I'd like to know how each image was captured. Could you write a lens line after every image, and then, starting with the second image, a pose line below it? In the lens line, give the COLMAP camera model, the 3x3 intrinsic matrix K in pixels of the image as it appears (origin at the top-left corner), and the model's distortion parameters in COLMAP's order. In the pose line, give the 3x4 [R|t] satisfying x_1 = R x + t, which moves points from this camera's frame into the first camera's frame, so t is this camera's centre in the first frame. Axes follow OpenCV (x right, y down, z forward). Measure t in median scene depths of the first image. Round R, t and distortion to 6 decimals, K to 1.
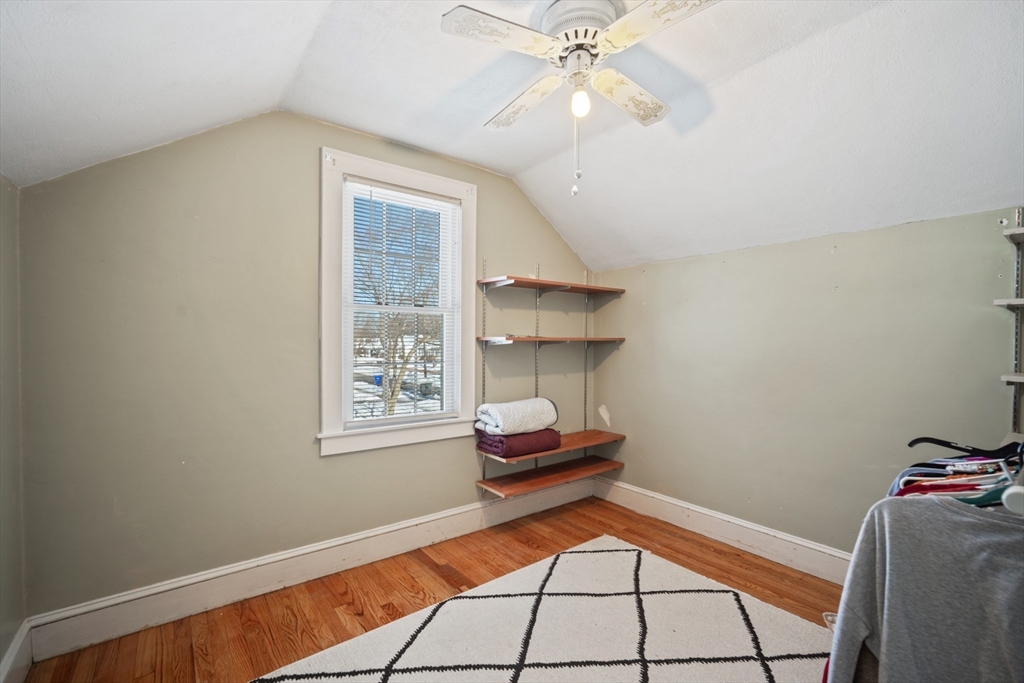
lens RADIAL K [[451.3, 0, 518.5], [0, 451.3, 345.5], [0, 0, 1]] dist [-0.013728, 0.004263]
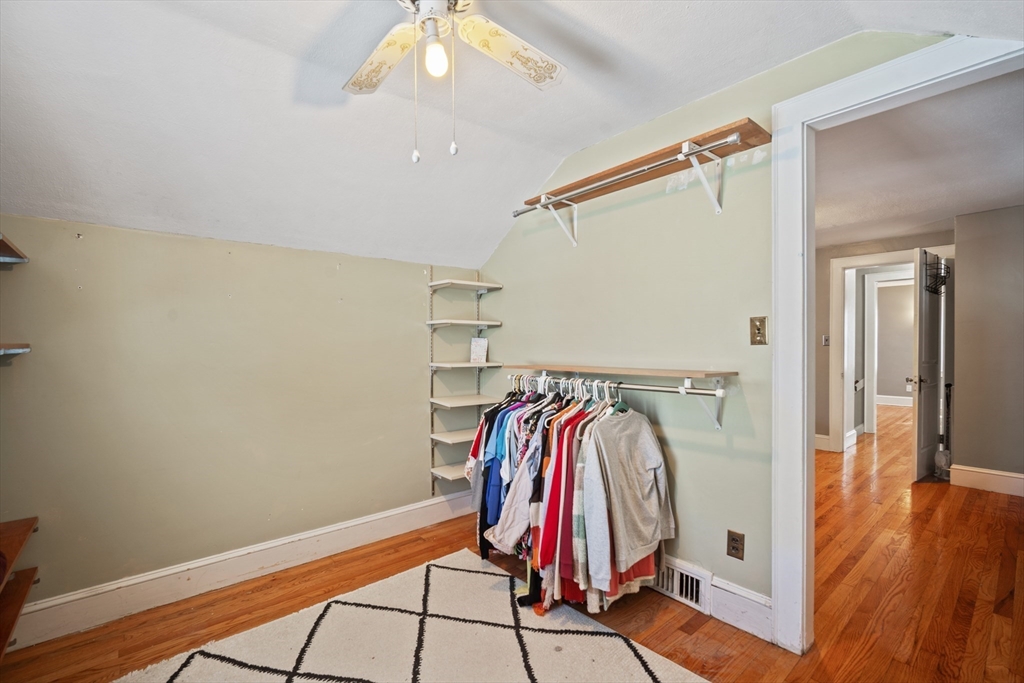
lens RADIAL K [[451.3, 0, 504.9], [0, 451.3, 344.4], [0, 0, 1]] dist [-0.013728, 0.004263]
pose [[-0.049798, 0.002406, 0.998756, -0.447877], [0.014170, 0.999898, -0.001702, 0.000727], [-0.998659, 0.014068, -0.049828, 0.590064]]
